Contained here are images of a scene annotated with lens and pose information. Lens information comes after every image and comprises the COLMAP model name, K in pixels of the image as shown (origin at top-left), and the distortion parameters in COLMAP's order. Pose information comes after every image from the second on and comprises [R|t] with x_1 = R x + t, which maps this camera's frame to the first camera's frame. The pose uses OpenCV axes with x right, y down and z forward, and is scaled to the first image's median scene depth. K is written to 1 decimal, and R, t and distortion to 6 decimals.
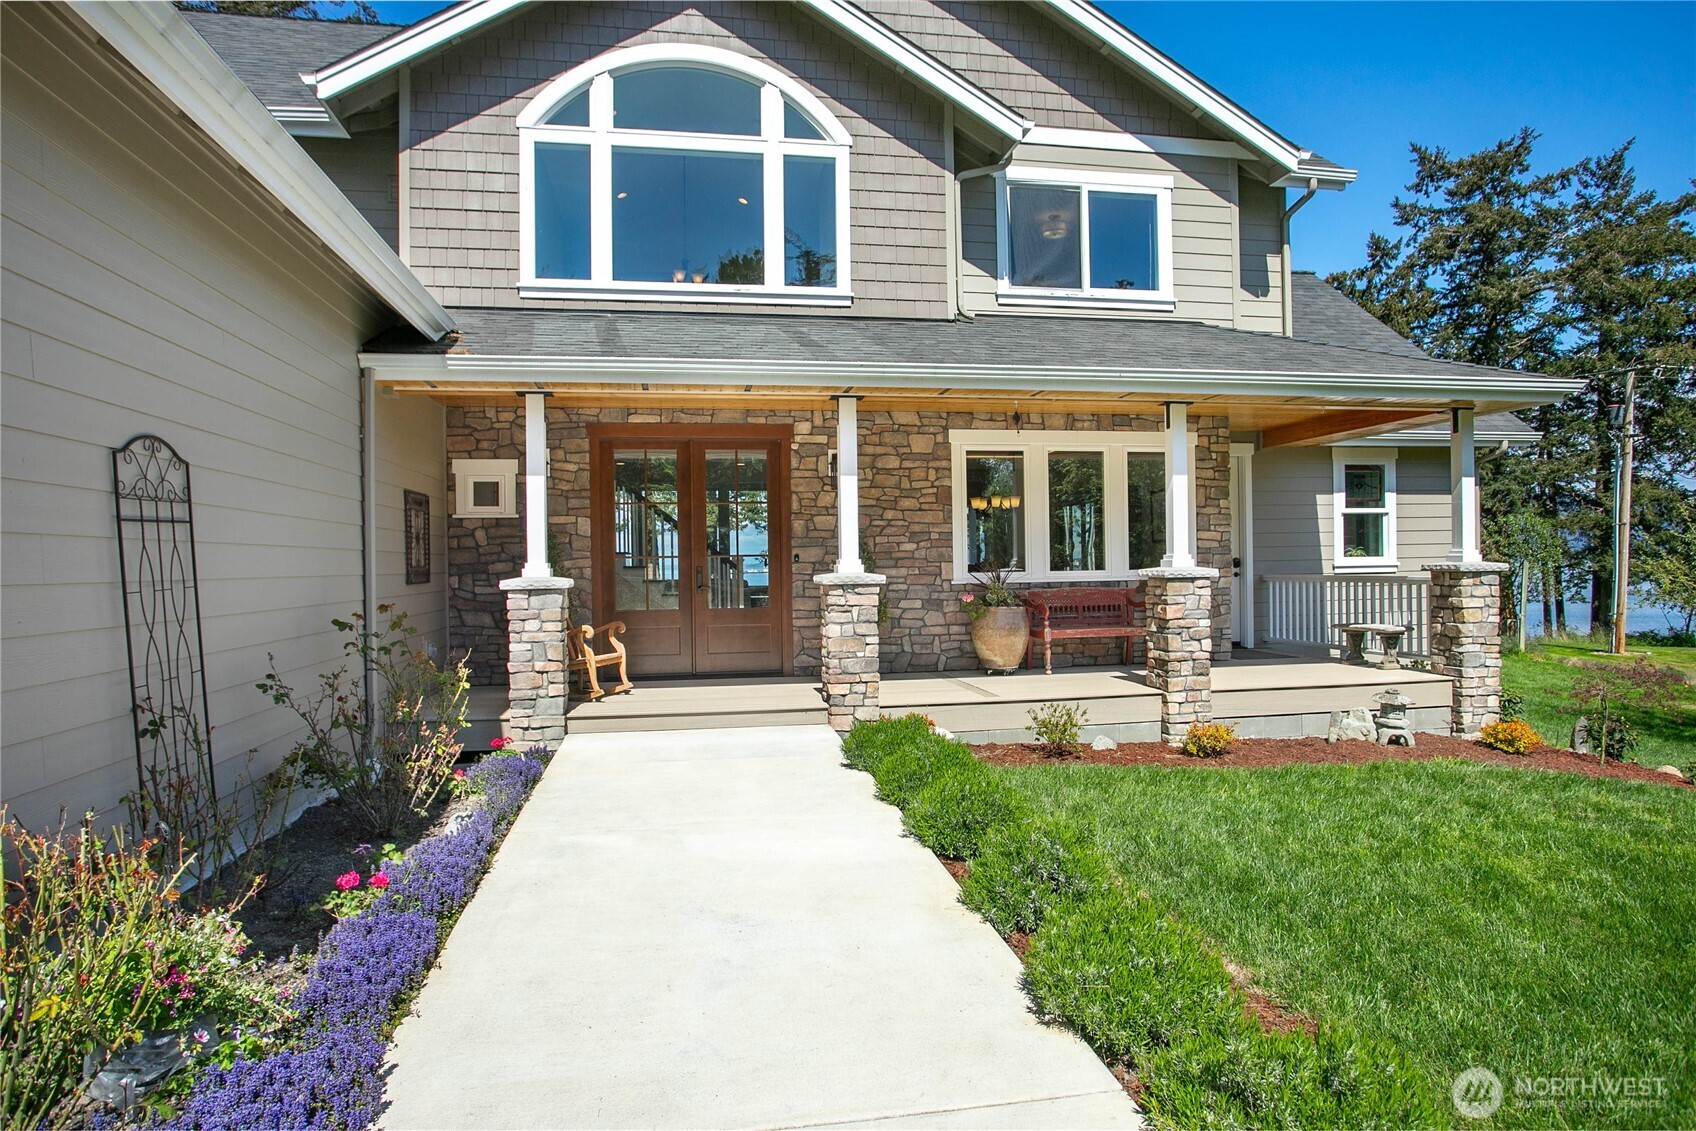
lens RADIAL K [[950.0, 0, 832.6], [0, 950.0, 572.2], [0, 0, 1]] dist [-0.055249, 0.035460]
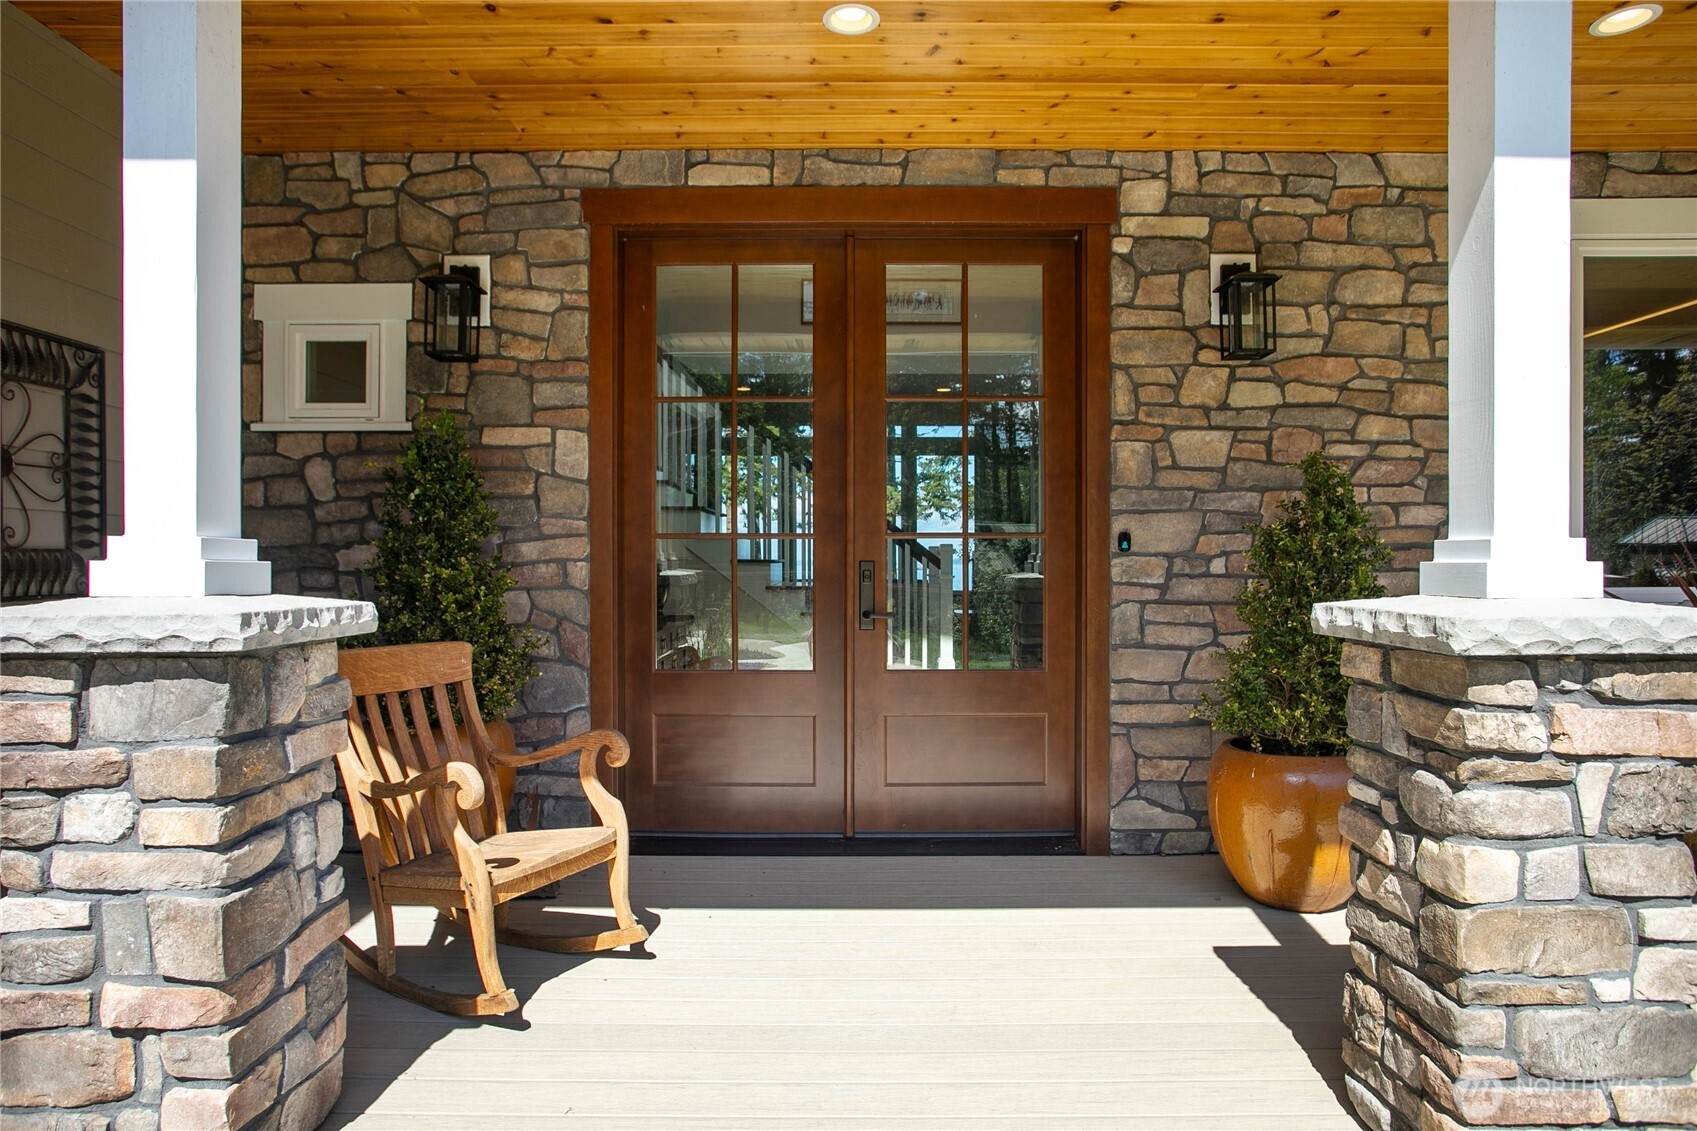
lens RADIAL K [[1067.1, 0, 848.5], [0, 1067.1, 565.5], [0, 0, 1]] dist [-0.002111, -0.000365]
pose [[0.986553, 0.013459, -0.162884, -0.078832], [-0.014141, 0.999895, -0.003027, -0.003040], [0.162826, 0.005290, 0.986641, 0.585841]]
